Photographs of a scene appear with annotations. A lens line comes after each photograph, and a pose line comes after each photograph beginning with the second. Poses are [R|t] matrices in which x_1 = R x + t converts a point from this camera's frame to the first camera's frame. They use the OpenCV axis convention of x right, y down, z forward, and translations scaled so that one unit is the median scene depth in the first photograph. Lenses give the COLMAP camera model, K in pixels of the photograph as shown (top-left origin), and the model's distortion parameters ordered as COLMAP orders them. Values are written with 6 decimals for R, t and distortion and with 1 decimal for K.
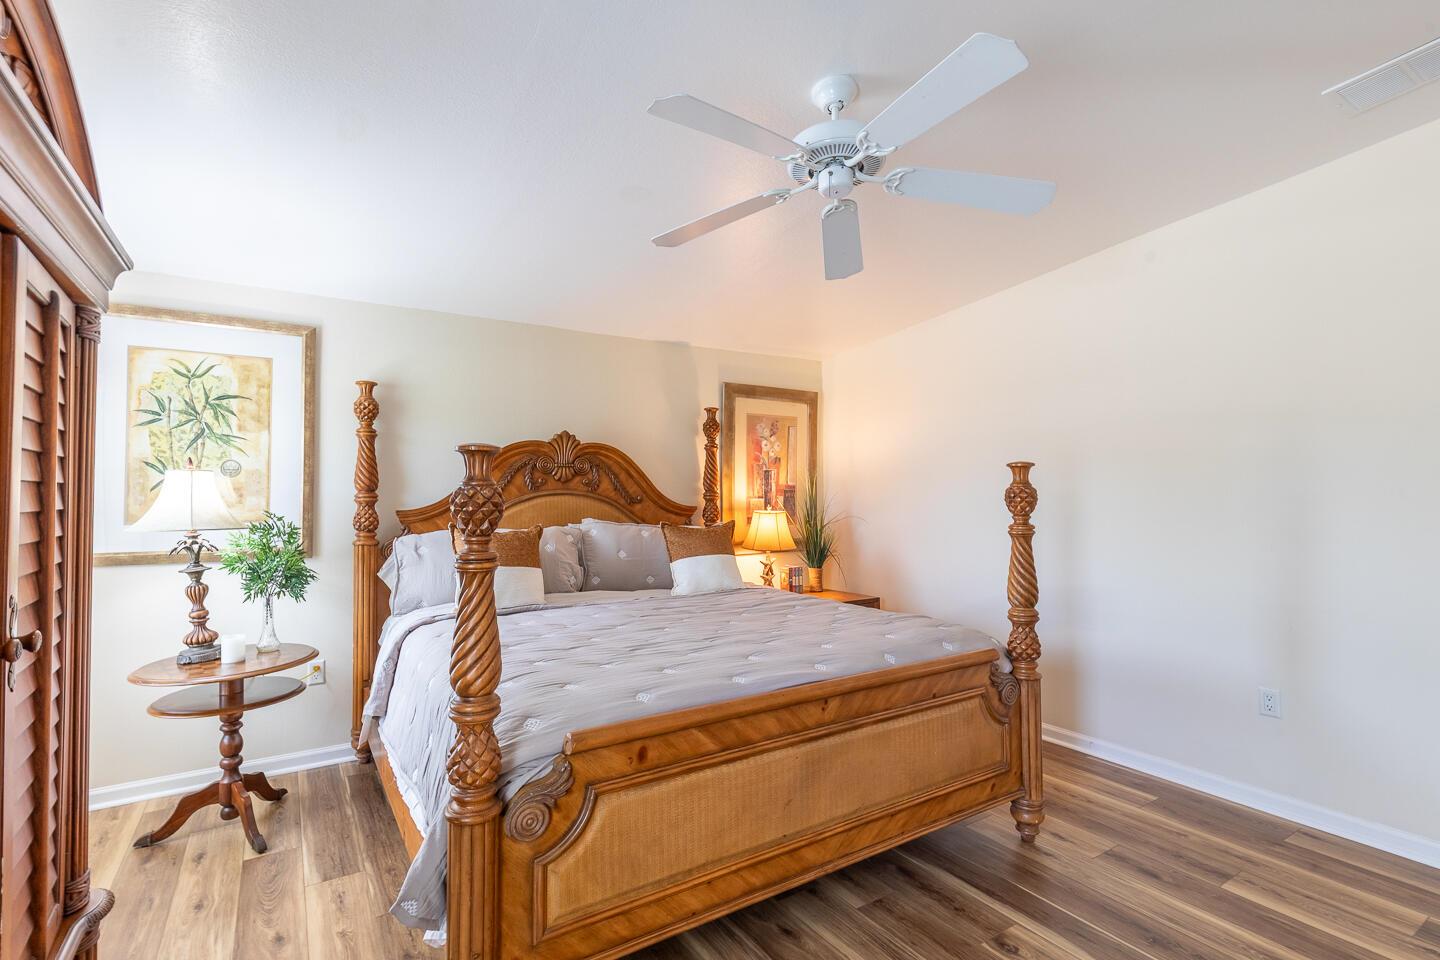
lens RADIAL K [[686.8, 0, 754.8], [0, 686.8, 483.8], [0, 0, 1]] dist [0.000602, 0.000286]
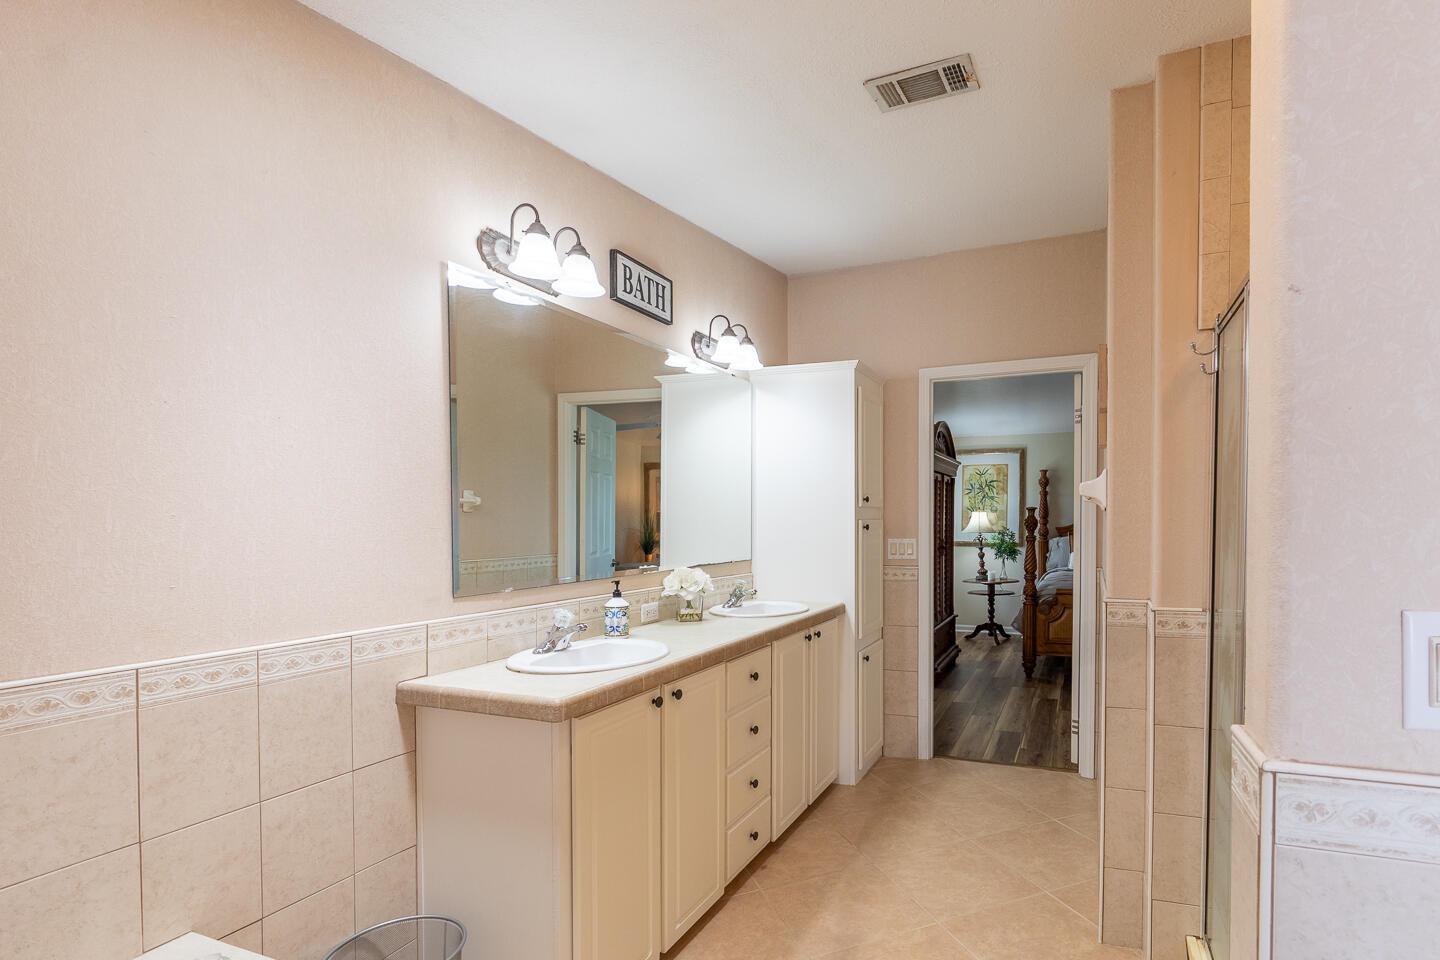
lens RADIAL K [[811.5, 0, 722.3], [0, 811.5, 542.9], [0, 0, 1]] dist [-0.001058, -0.000160]
pose [[0.504956, 0.019904, -0.862916, 1.378708], [0.016393, 0.999333, 0.032643, -0.015187], [0.862990, -0.030629, 0.504293, -1.441745]]
